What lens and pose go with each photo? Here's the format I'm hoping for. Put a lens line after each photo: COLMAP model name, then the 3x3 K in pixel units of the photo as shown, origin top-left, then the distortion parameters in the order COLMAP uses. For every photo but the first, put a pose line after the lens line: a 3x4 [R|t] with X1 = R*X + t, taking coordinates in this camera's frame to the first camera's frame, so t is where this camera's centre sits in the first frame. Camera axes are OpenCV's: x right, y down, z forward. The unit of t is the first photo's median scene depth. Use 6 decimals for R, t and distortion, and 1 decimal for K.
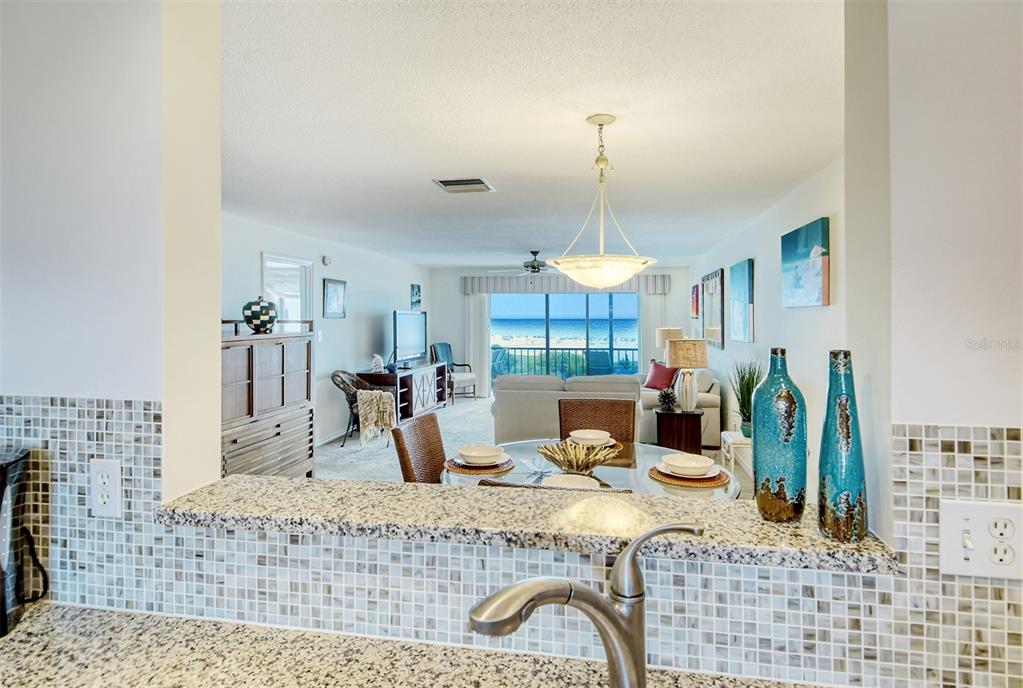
lens RADIAL K [[537.1, 0, 518.7], [0, 537.1, 326.2], [0, 0, 1]] dist [0.033819, -0.022346]
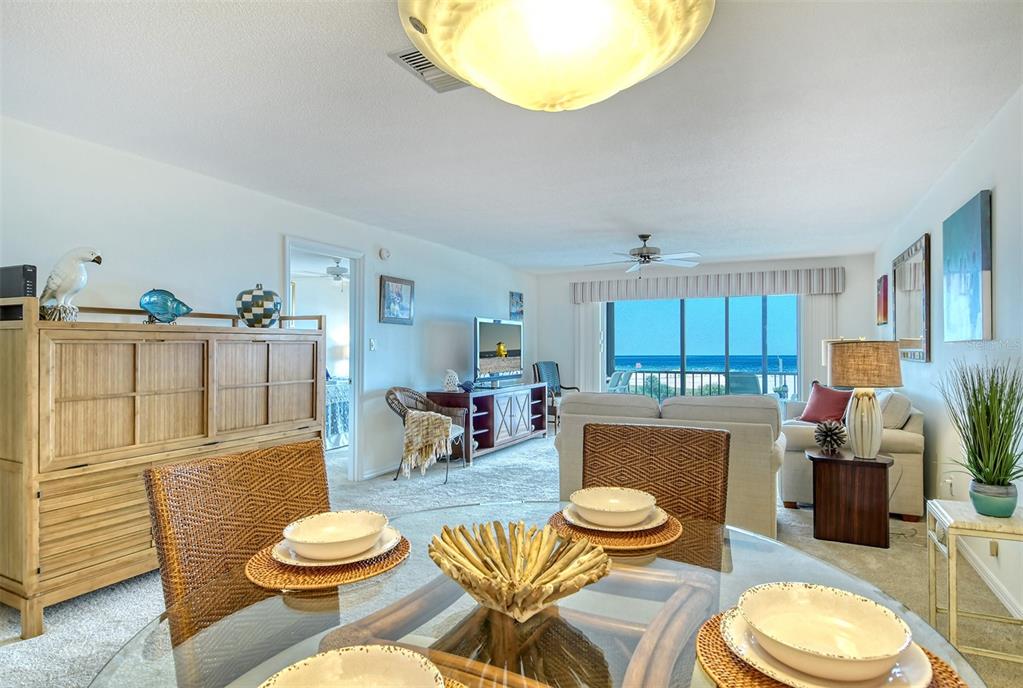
lens RADIAL K [[537.1, 0, 556.2], [0, 537.1, 356.4], [0, 0, 1]] dist [0.033819, -0.022346]
pose [[0.972869, 0.004362, -0.231317, 0.107000], [-0.005684, 0.999971, -0.005046, 0.044257], [0.231288, 0.006224, 0.972865, 0.295727]]
